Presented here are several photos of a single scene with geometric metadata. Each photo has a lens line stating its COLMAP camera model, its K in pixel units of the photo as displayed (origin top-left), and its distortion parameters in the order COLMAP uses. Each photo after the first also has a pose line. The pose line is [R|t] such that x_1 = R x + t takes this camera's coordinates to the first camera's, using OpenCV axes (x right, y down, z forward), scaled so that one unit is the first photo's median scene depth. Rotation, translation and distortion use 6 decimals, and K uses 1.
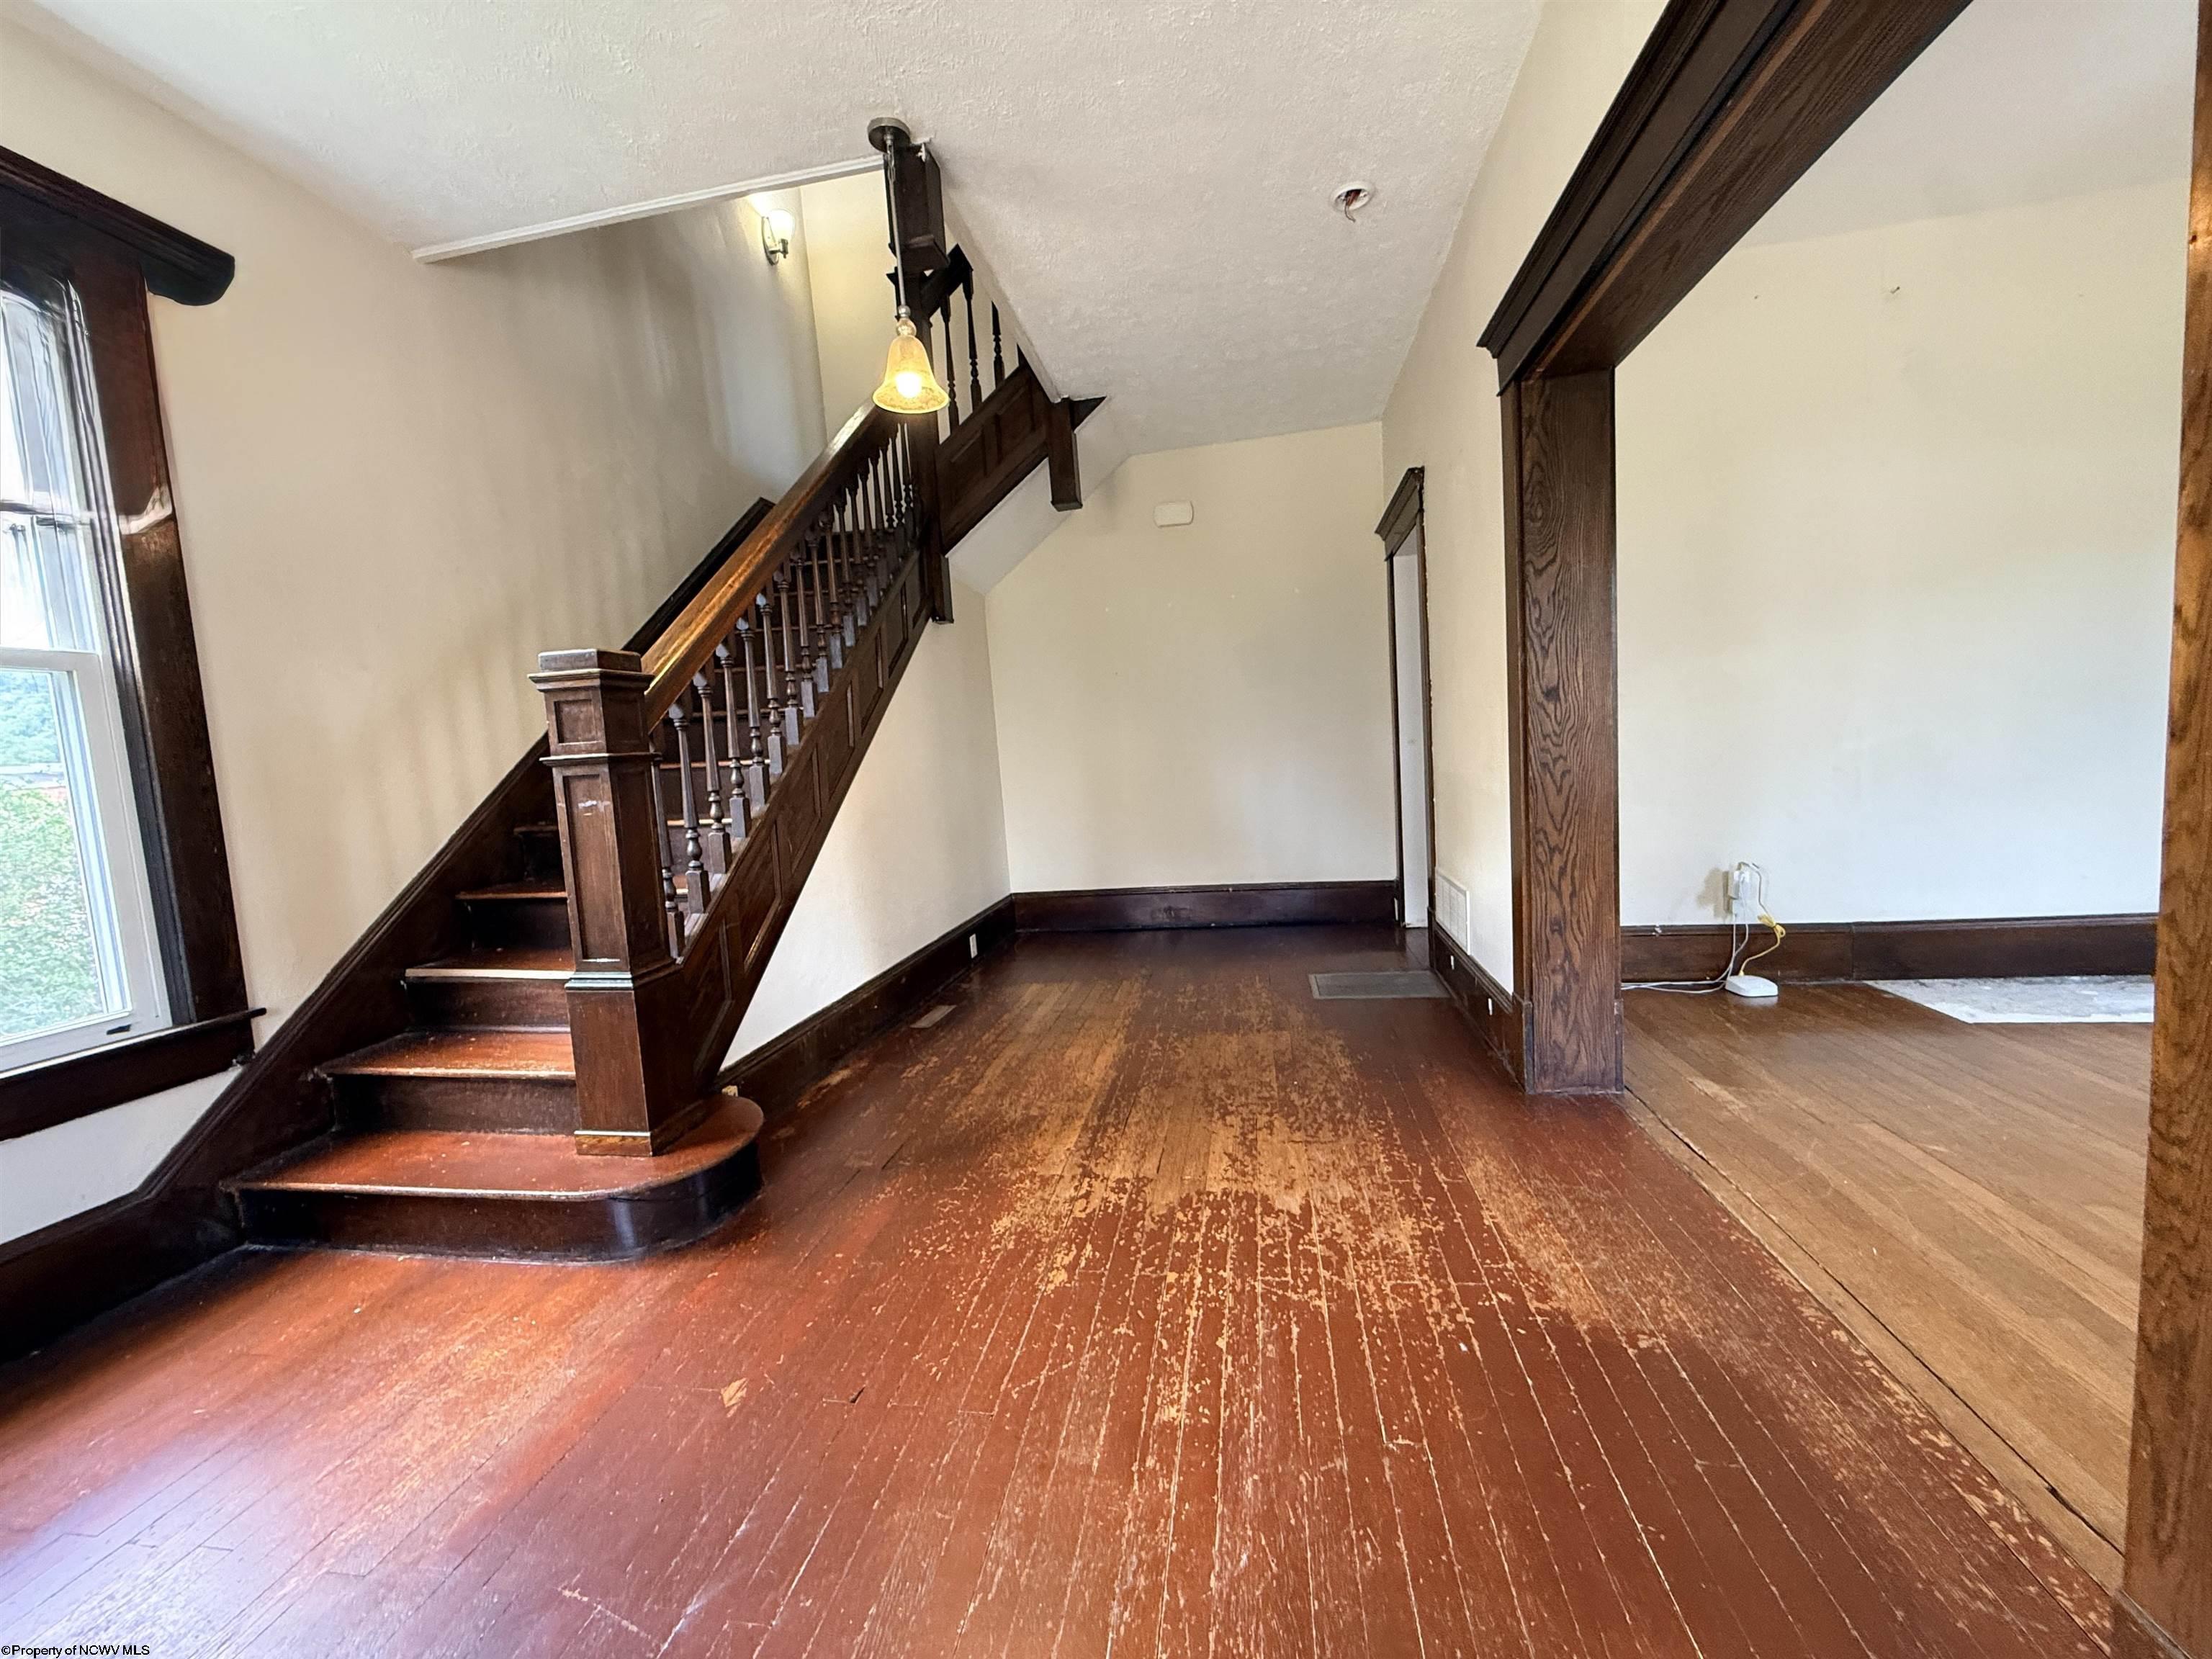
lens RADIAL K [[886.4, 0, 1099.3], [0, 886.4, 831.7], [0, 0, 1]] dist [0.000615, 0.000293]
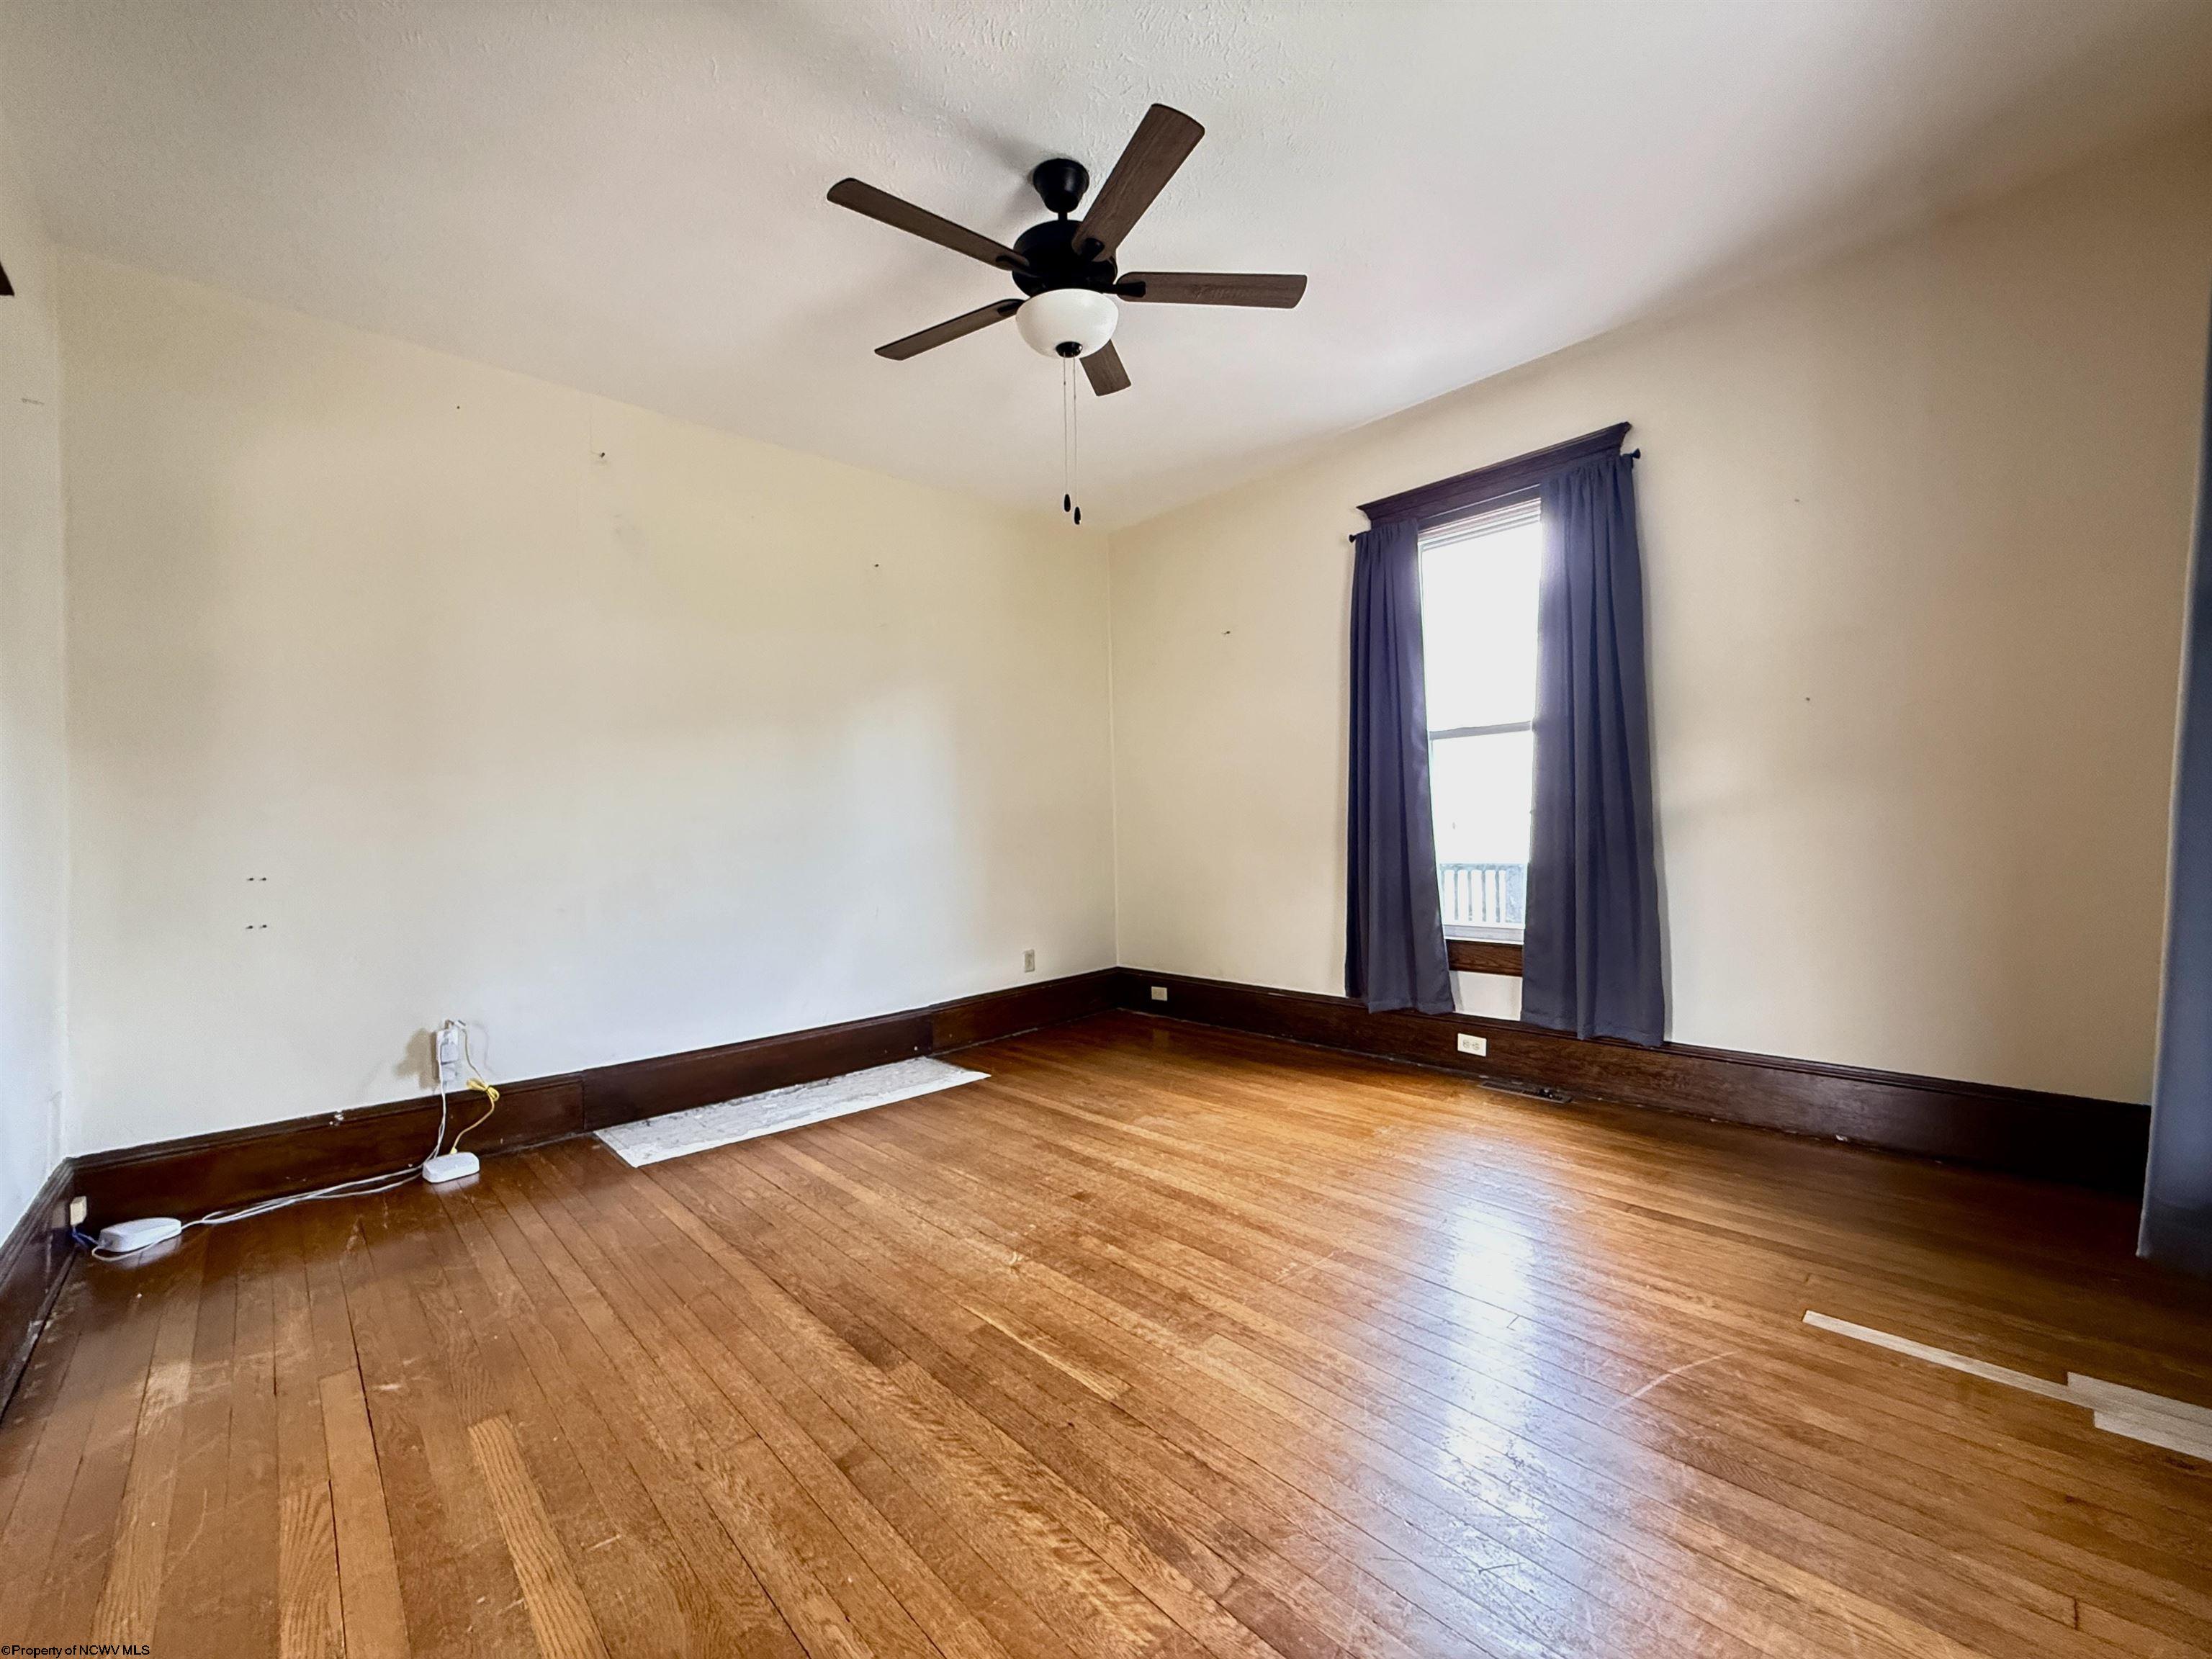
lens RADIAL K [[886.4, 0, 1099.3], [0, 886.4, 831.7], [0, 0, 1]] dist [0.000615, 0.000293]
pose [[0.599799, 0.052928, 0.798398, 0.542841], [0.060527, 0.991950, -0.111230, -0.017764], [-0.797858, 0.115040, 0.591767, -0.054732]]
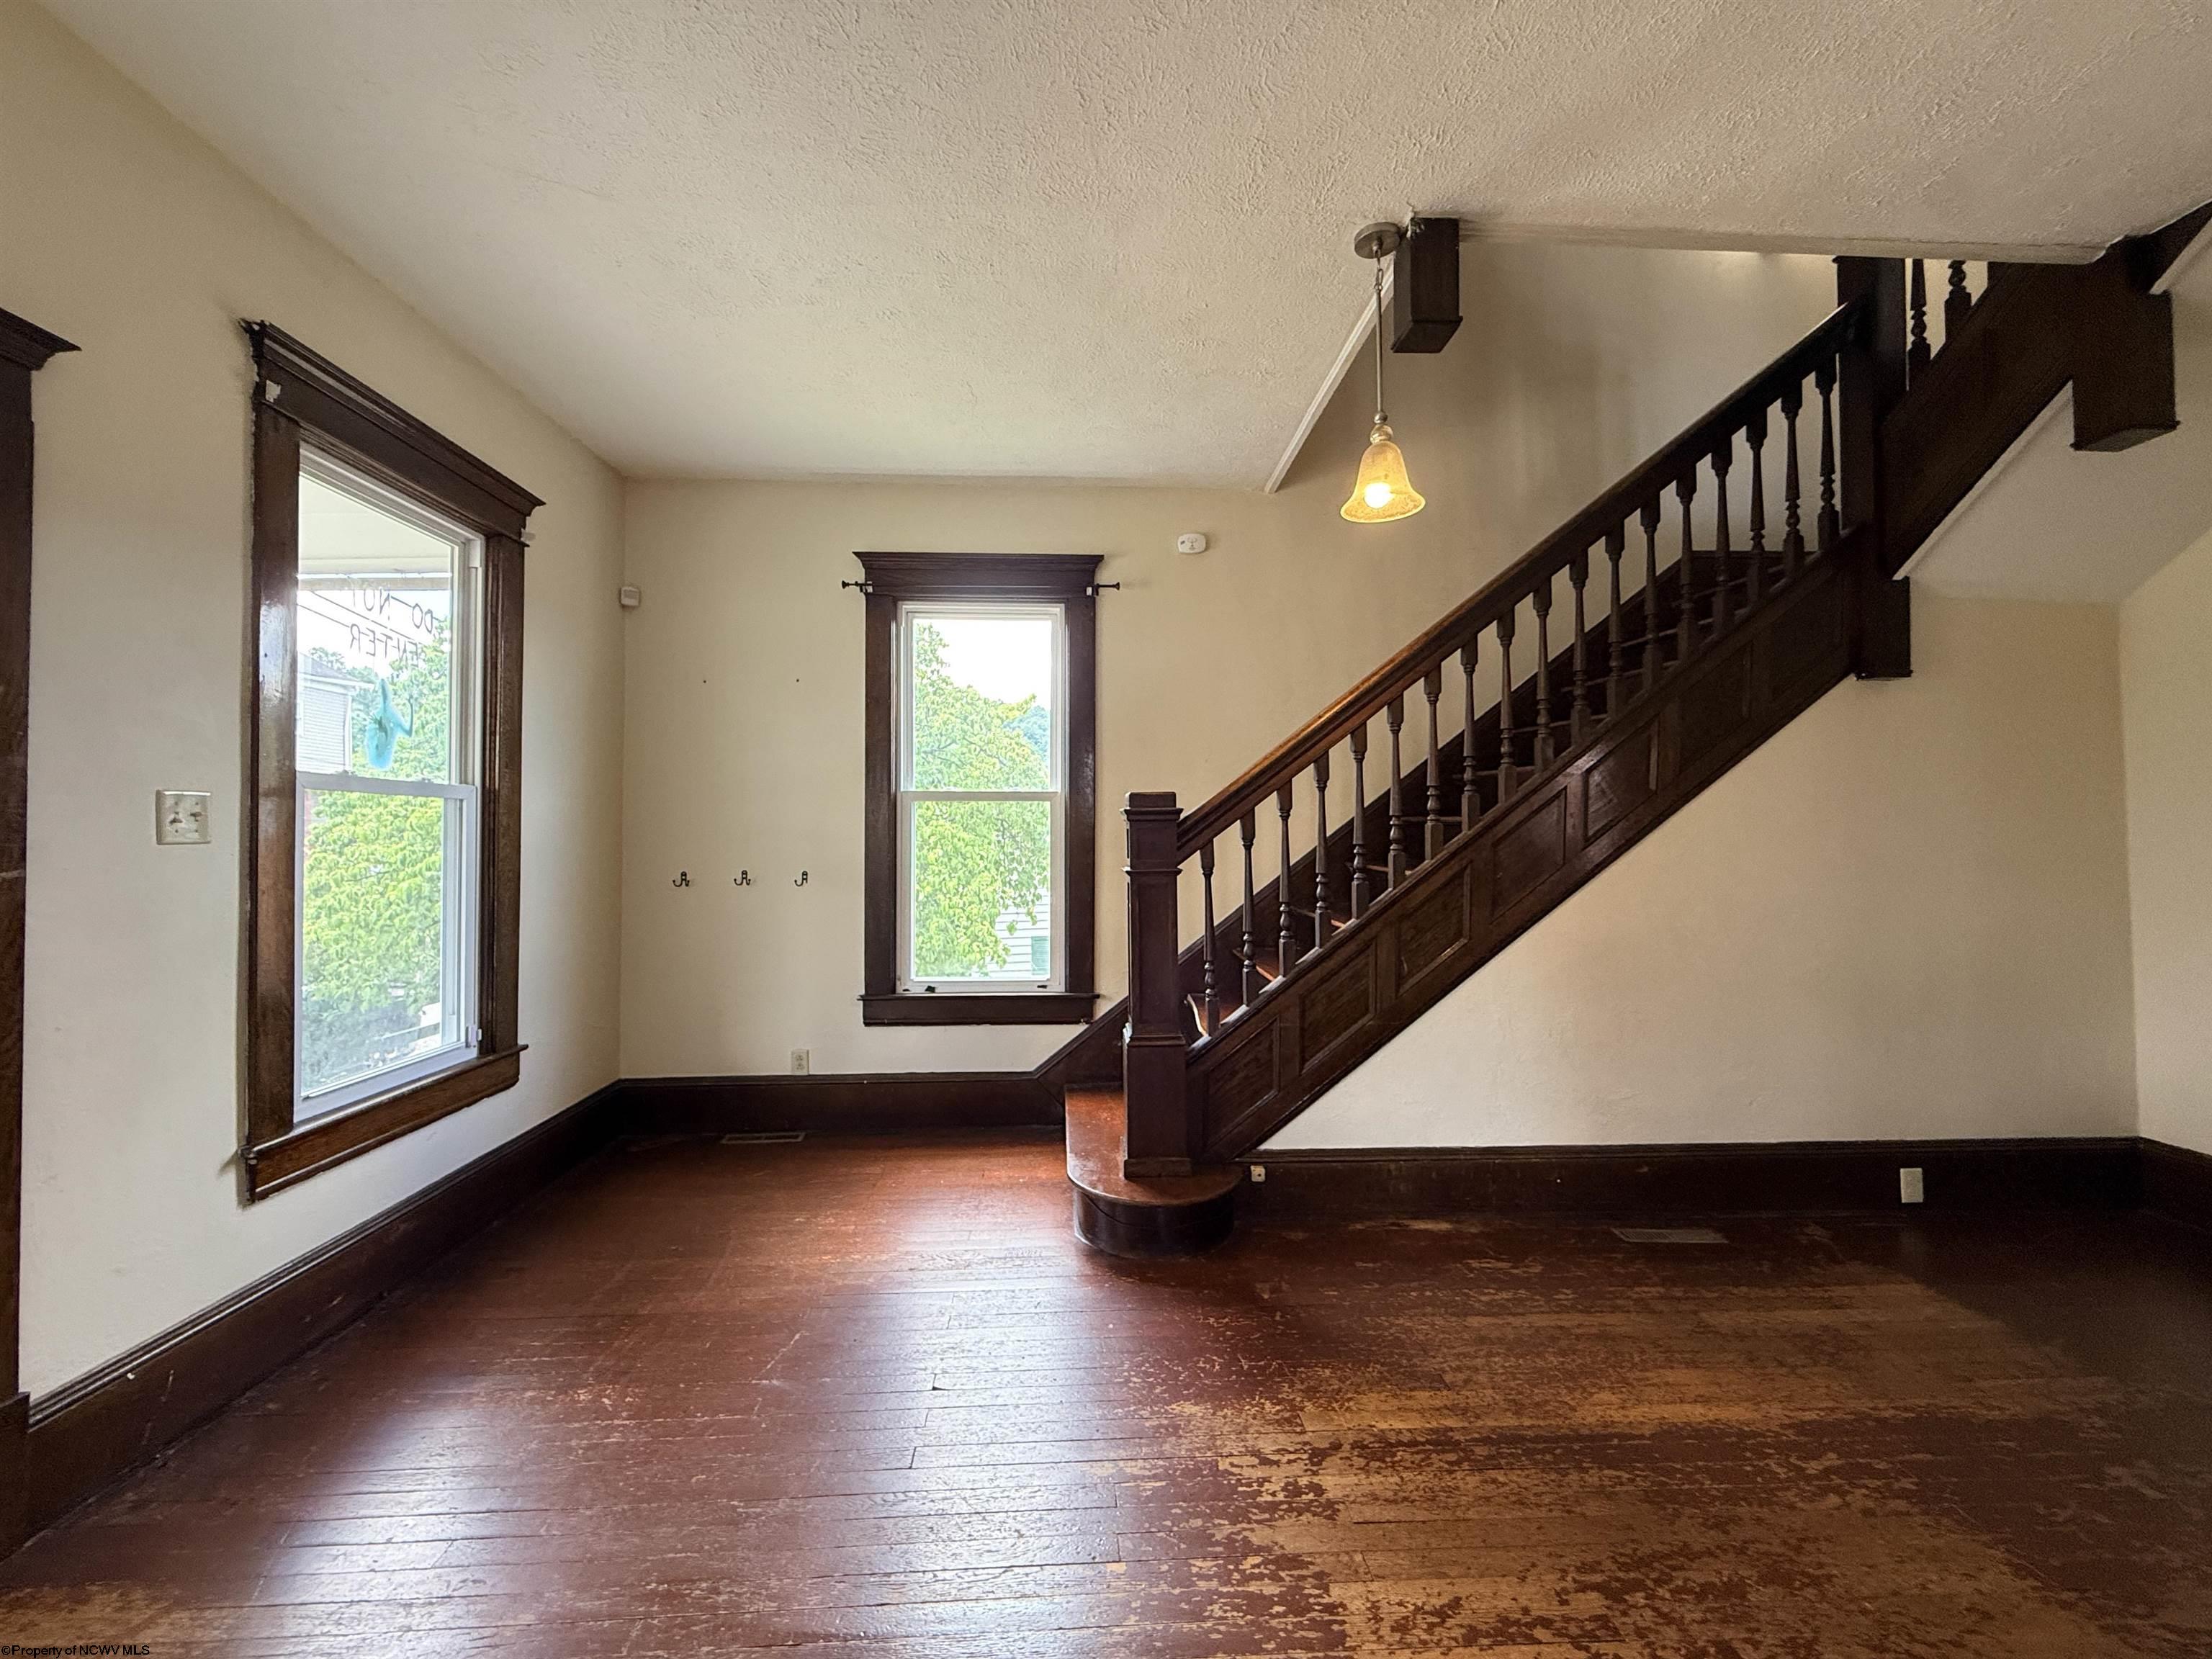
lens RADIAL K [[880.7, 0, 1097.4], [0, 880.7, 837.9], [0, 0, 1]] dist [-0.000849, -0.000198]
pose [[0.217120, 0.067393, -0.973816, 0.588967], [-0.105130, 0.993426, 0.045310, -0.152142], [0.970467, 0.092539, 0.222778, 0.514256]]
